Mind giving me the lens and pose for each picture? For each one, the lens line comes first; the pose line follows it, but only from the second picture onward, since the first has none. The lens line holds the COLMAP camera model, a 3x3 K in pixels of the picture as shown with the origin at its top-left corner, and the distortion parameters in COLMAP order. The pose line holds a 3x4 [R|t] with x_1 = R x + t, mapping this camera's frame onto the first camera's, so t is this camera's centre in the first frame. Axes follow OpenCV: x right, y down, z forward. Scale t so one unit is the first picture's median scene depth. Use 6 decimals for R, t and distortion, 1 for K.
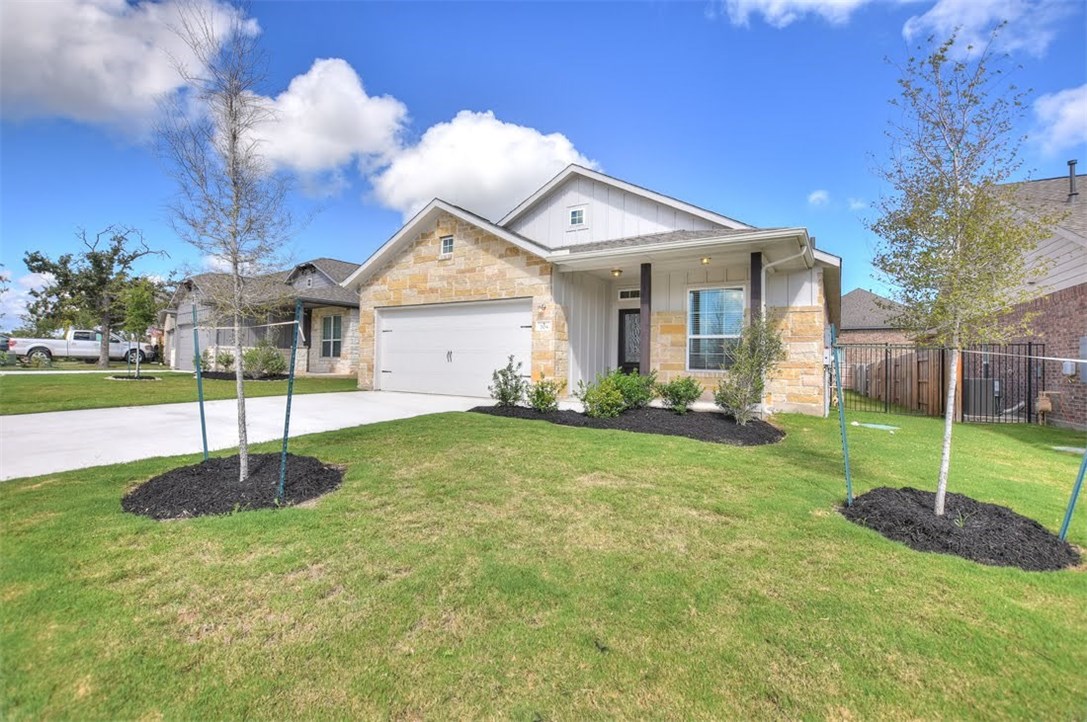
lens RADIAL K [[474.1, 0, 543.5], [0, 474.1, 361.0], [0, 0, 1]] dist [-0.035746, 0.000363]
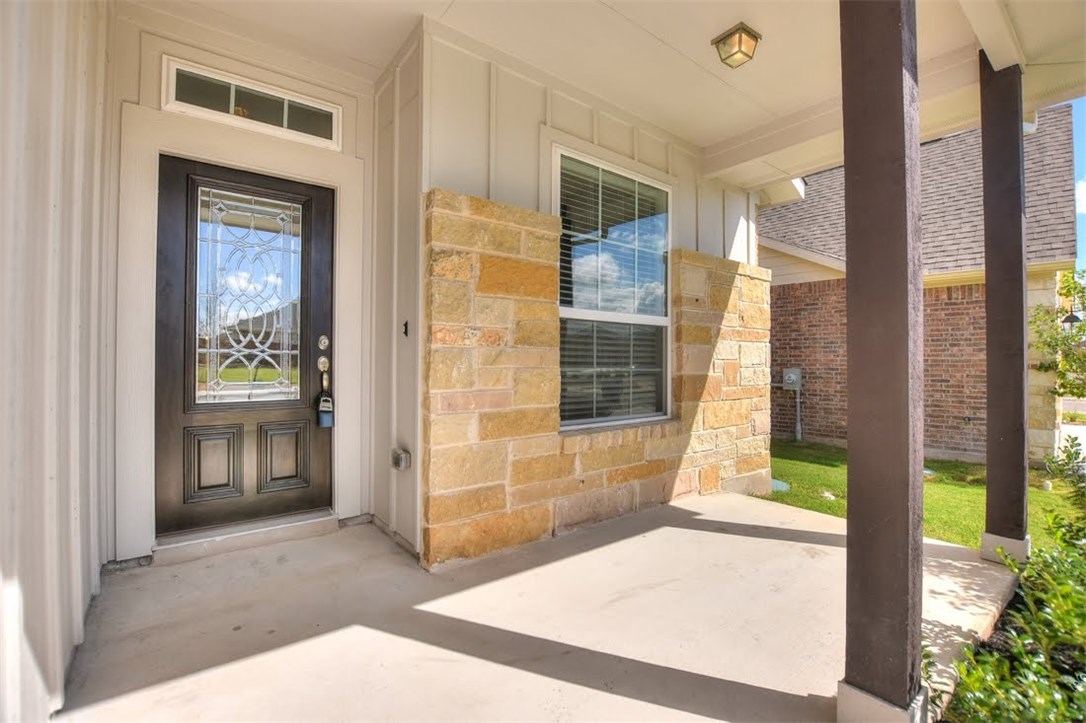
lens RADIAL K [[473.6, 0, 543.0], [0, 473.6, 361.5], [0, 0, 1]] dist [-0.035746, 0.000363]
pose [[0.341363, -0.019841, 0.939722, 0.028970], [-0.002901, 0.999750, 0.022162, -0.025129], [-0.939927, -0.010292, 0.341220, 0.846380]]
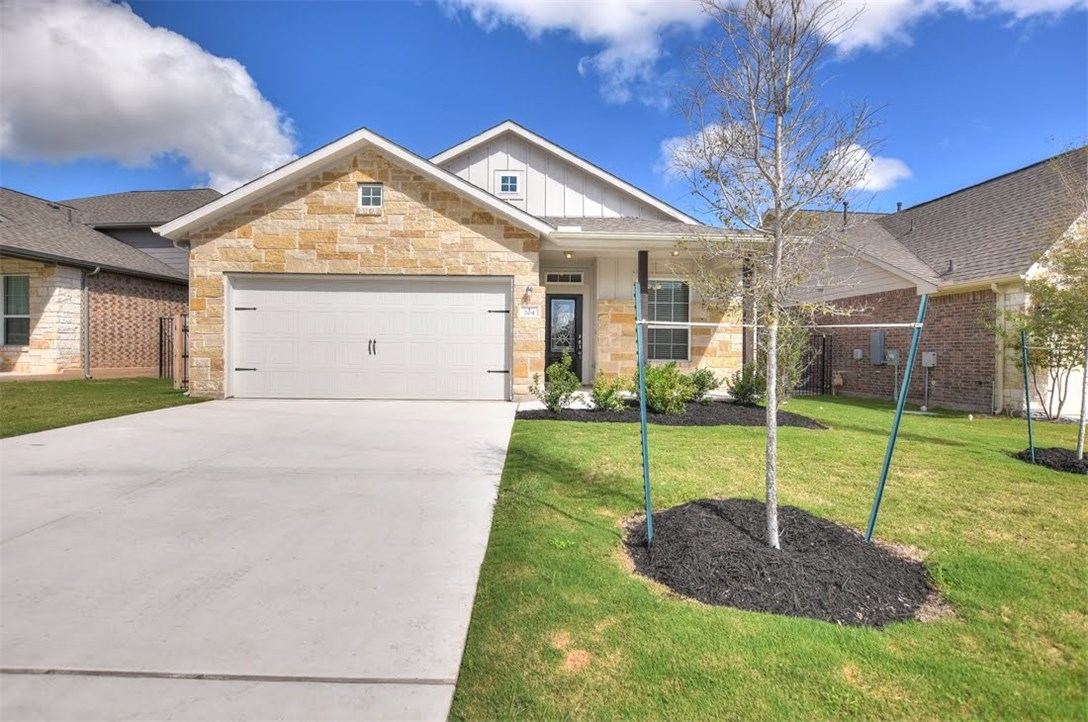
lens RADIAL K [[523.0, 0, 539.2], [0, 523.0, 360.4], [0, 0, 1]] dist [-0.024736, -0.000115]
pose [[0.837797, -0.020141, 0.545610, -0.436525], [0.002508, 0.999451, 0.033043, -0.015388], [-0.545976, -0.026315, 0.837388, 0.177678]]
